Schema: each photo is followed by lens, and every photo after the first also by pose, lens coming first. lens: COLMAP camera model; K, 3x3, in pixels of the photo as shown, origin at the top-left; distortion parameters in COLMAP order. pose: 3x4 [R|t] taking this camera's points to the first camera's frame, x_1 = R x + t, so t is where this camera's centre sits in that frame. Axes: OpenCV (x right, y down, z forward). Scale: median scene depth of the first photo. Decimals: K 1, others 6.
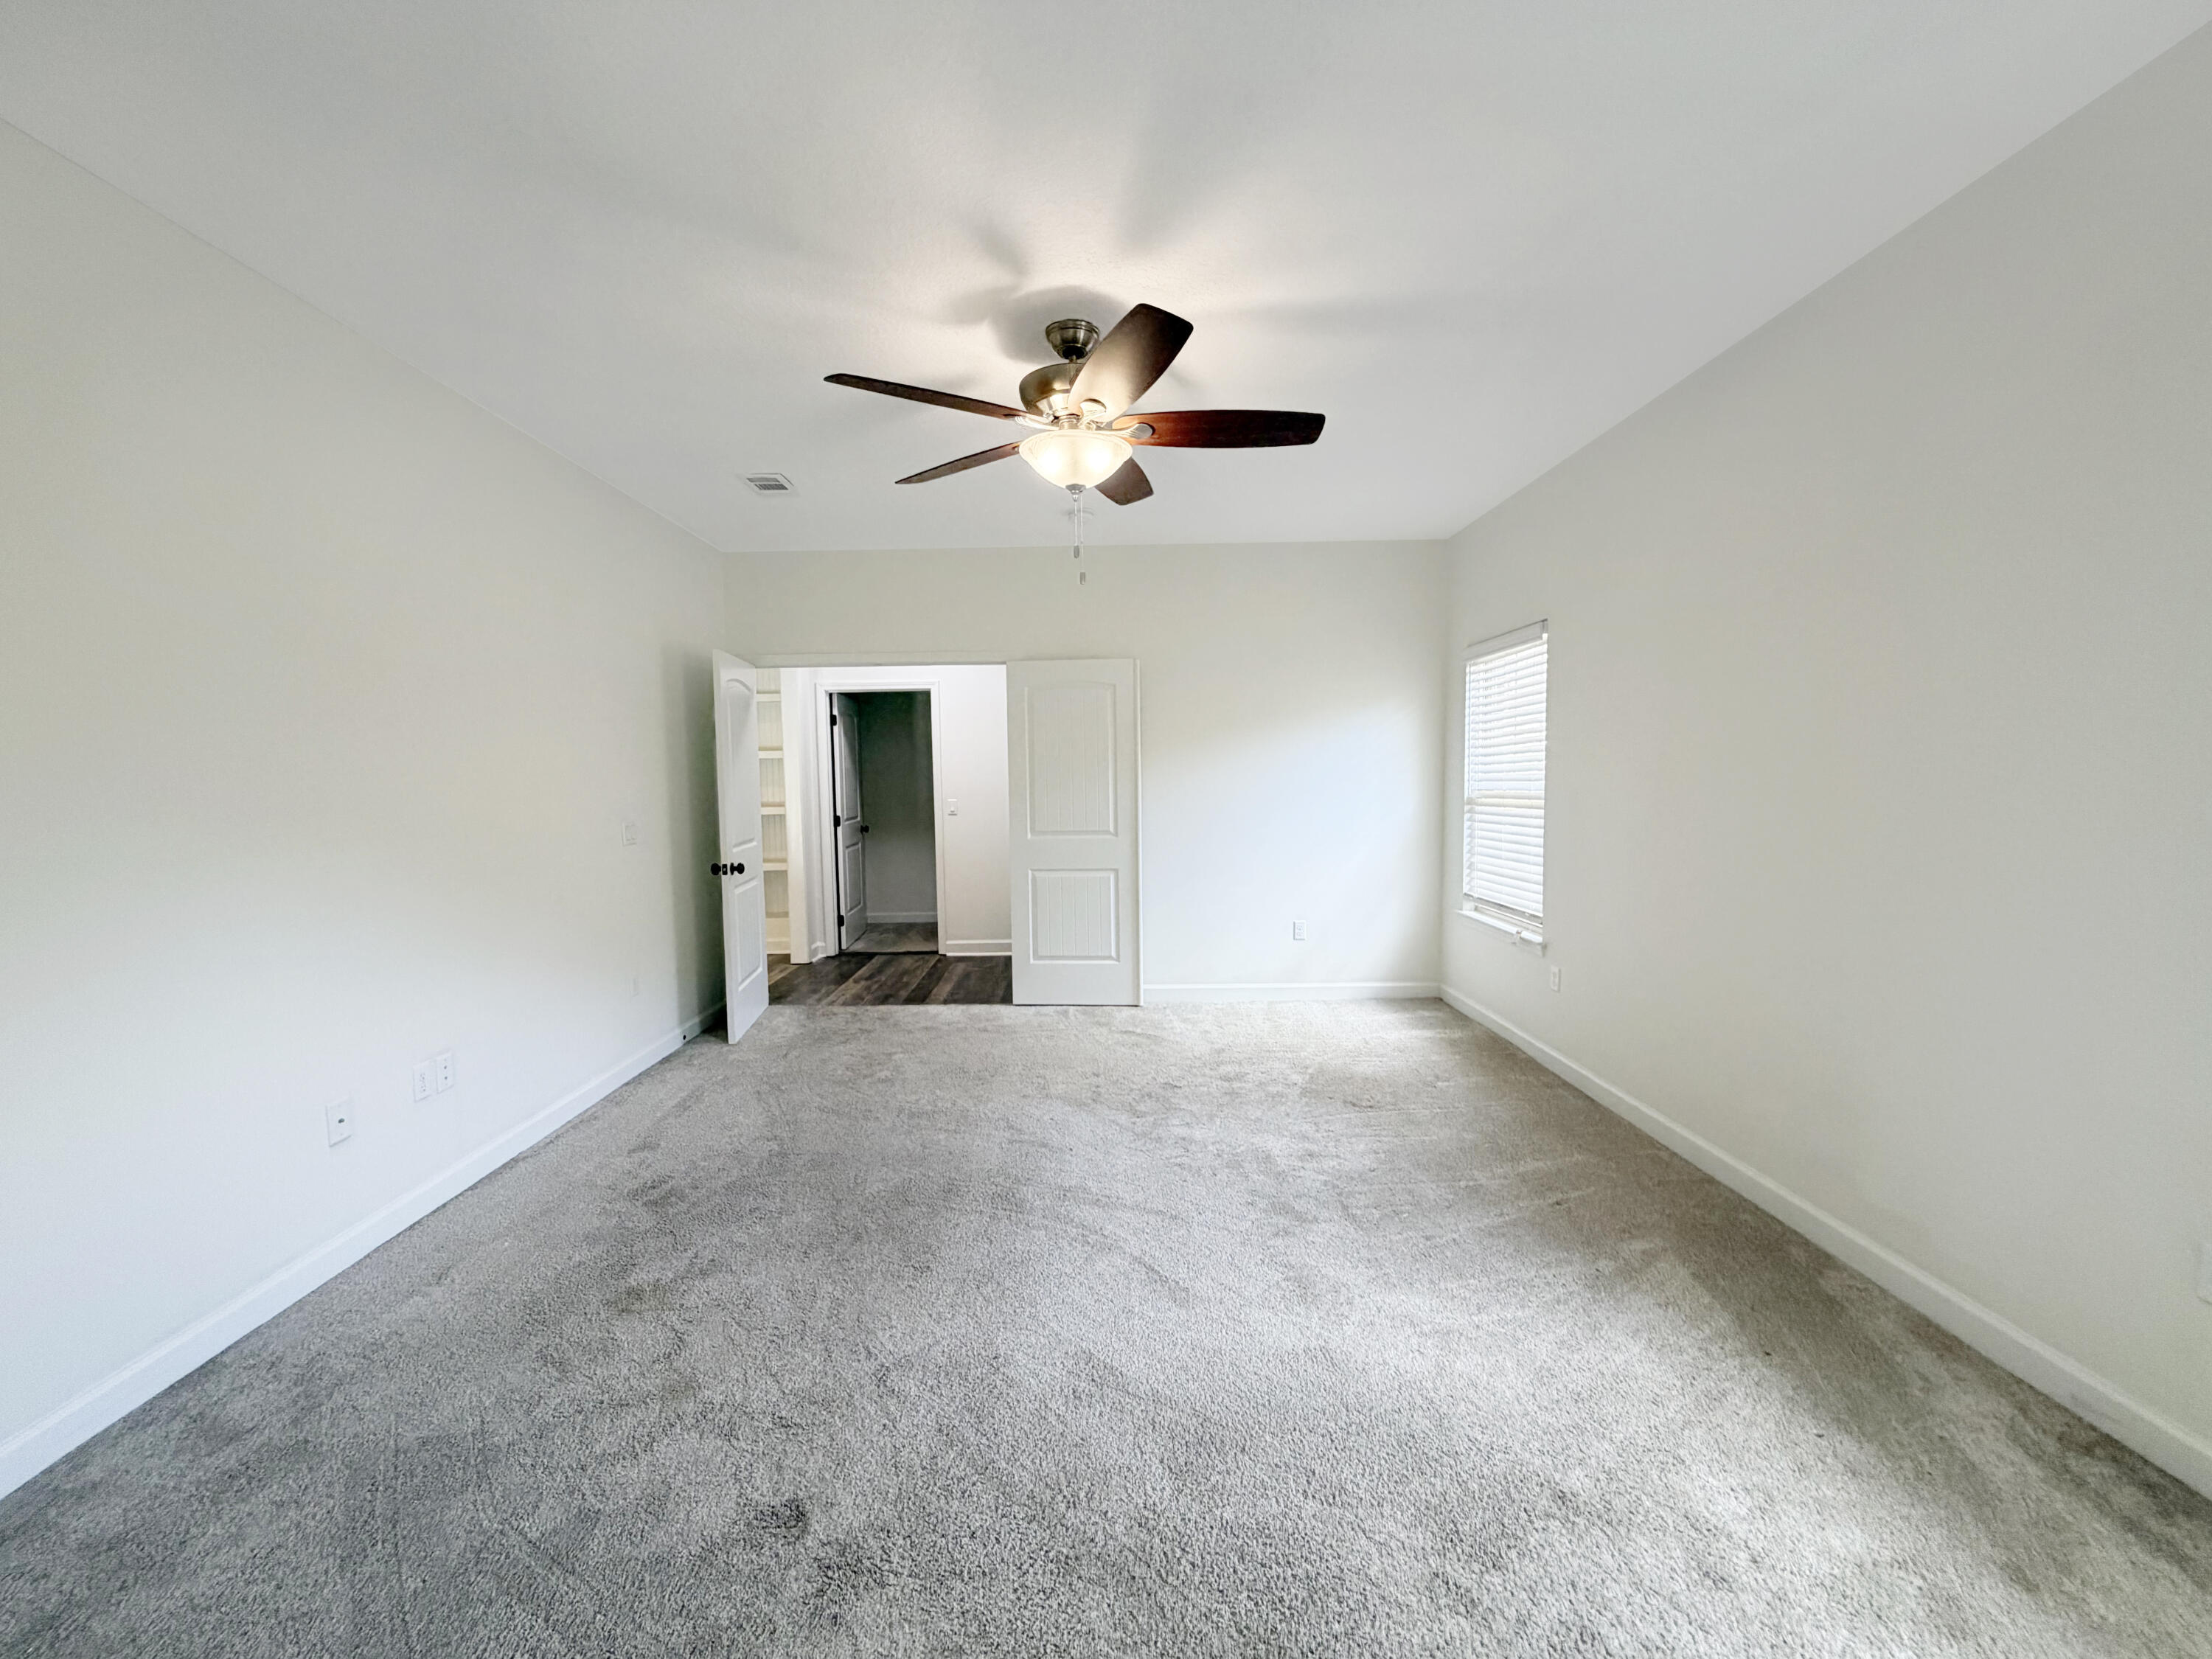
lens RADIAL K [[878.2, 0, 1109.3], [0, 878.2, 830.8], [0, 0, 1]] dist [0.000884, 0.000419]
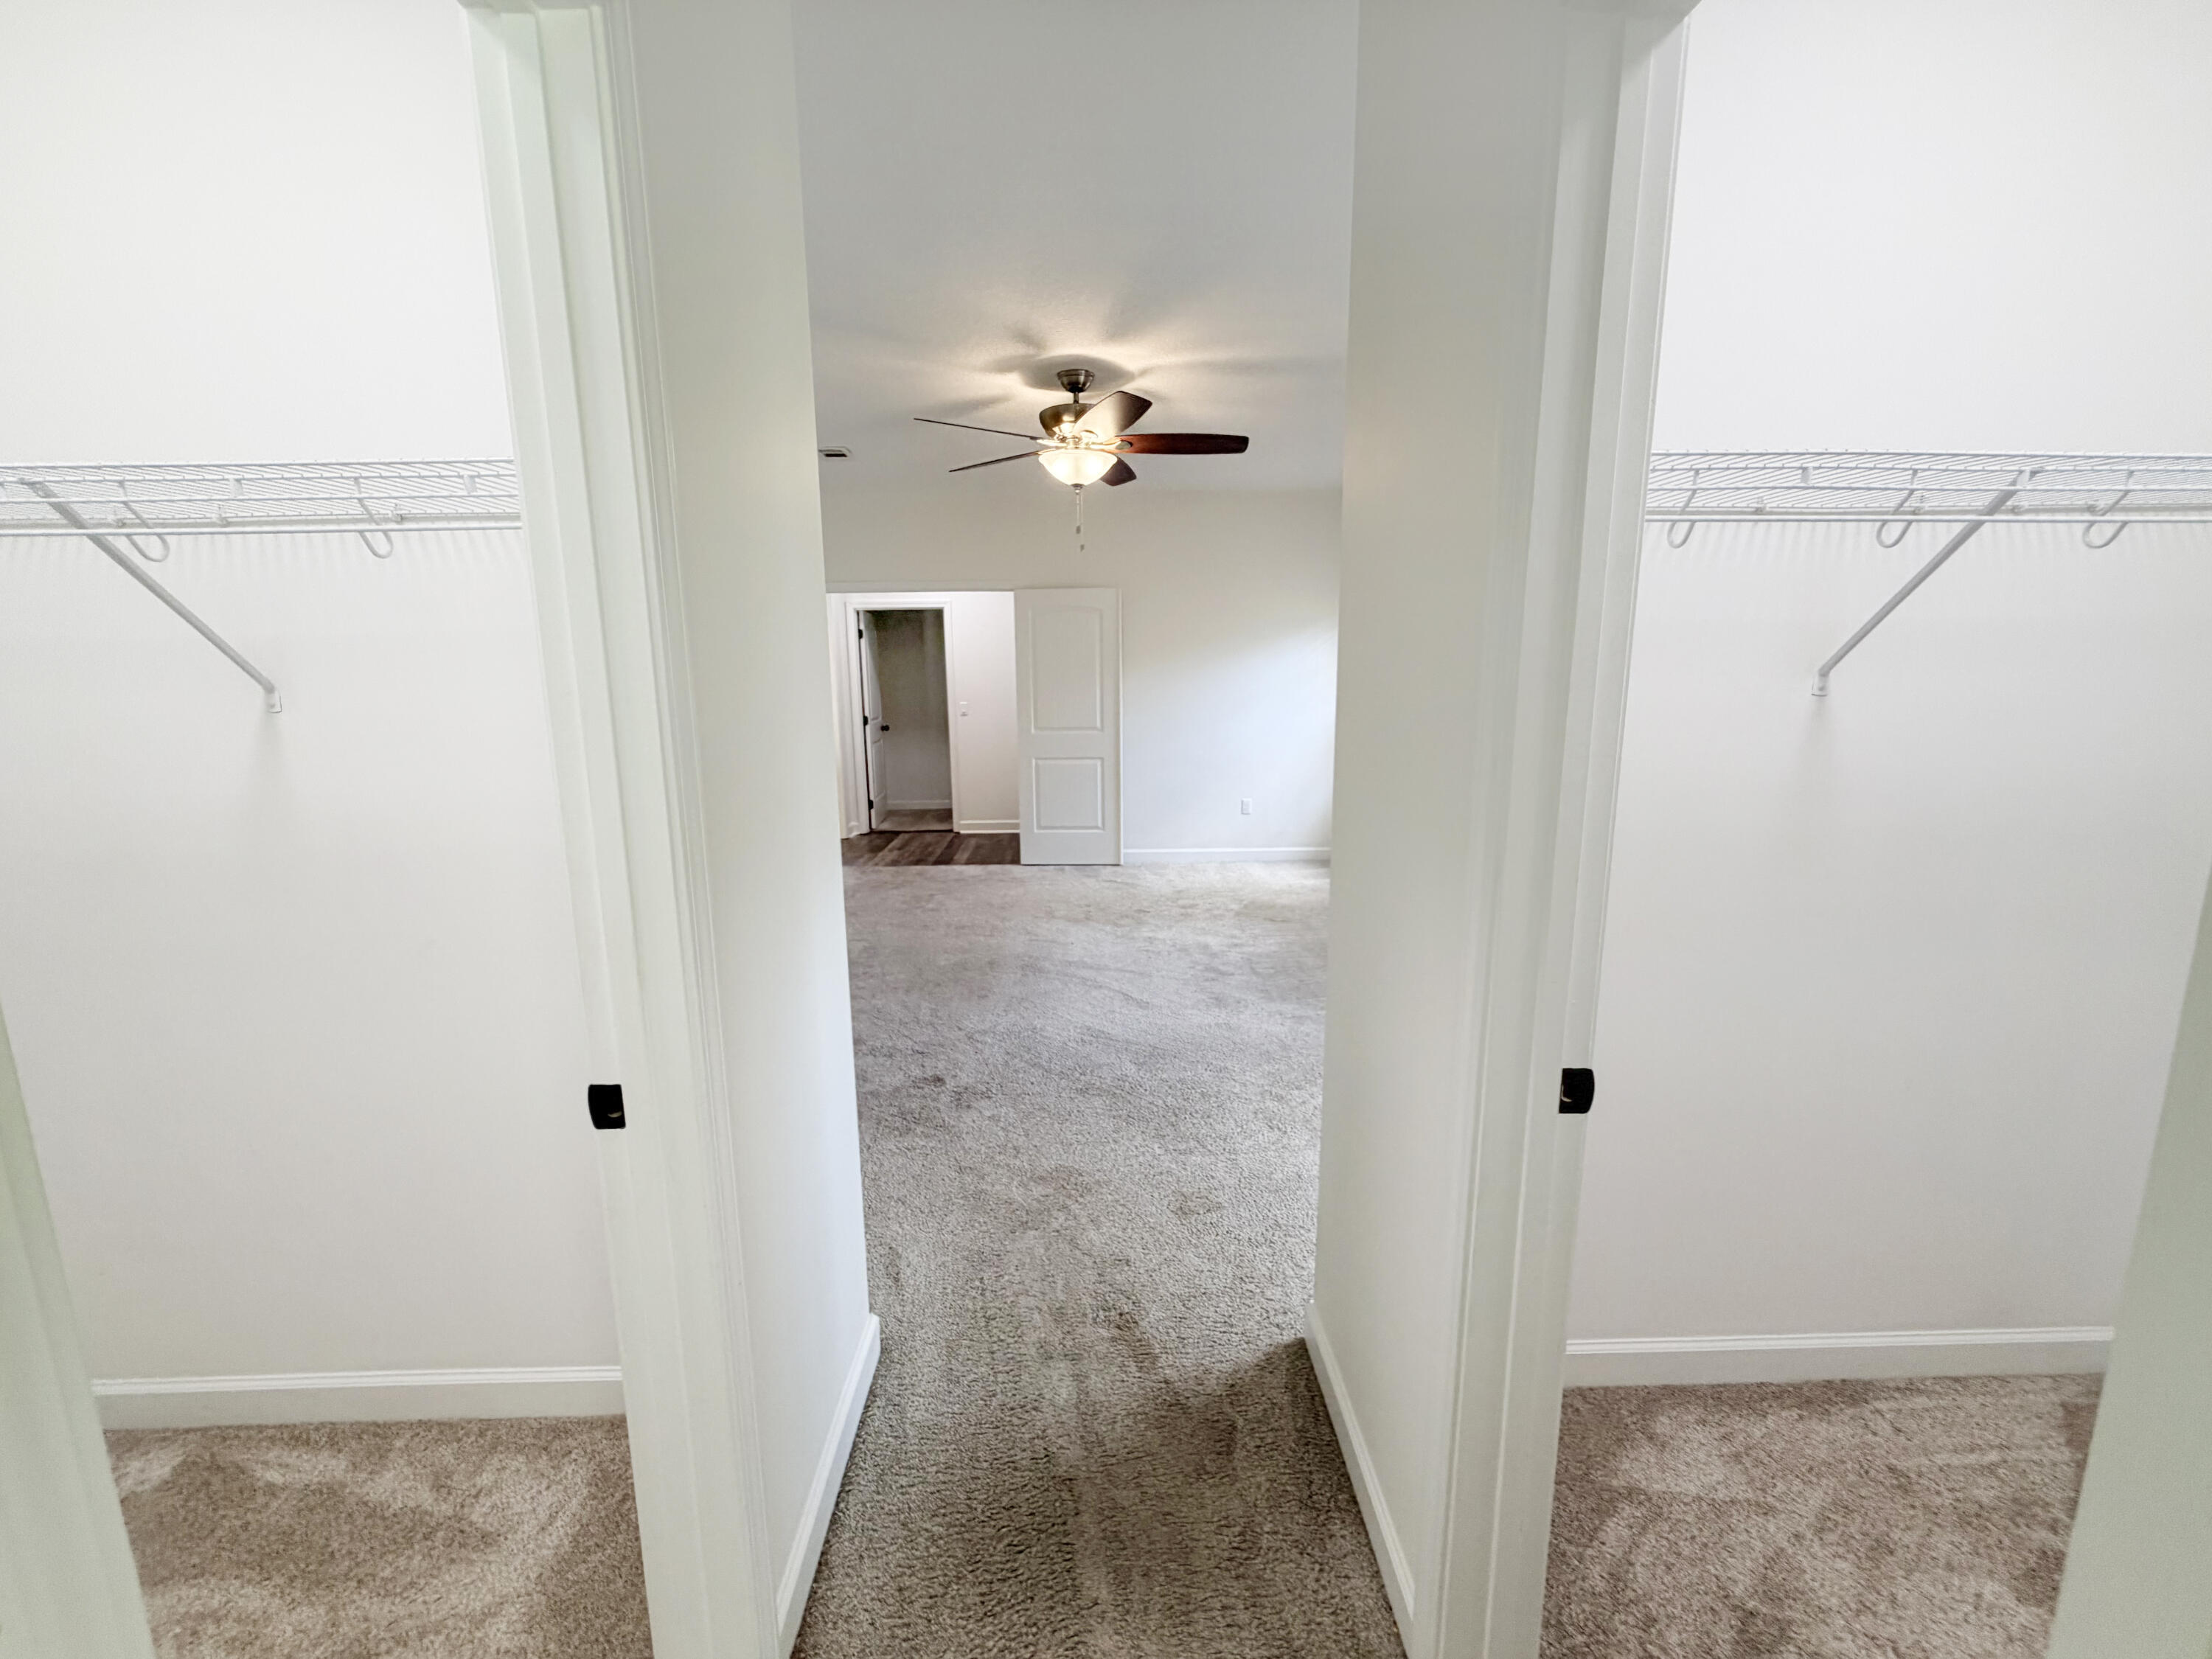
lens RADIAL K [[878.2, 0, 1096.8], [0, 878.2, 825.4], [0, 0, 1]] dist [0.000884, 0.000419]
pose [[0.999976, 0.000665, 0.006852, -0.012821], [-0.001354, 0.994875, 0.101100, 0.020024], [-0.006750, -0.101107, 0.994853, -0.416212]]
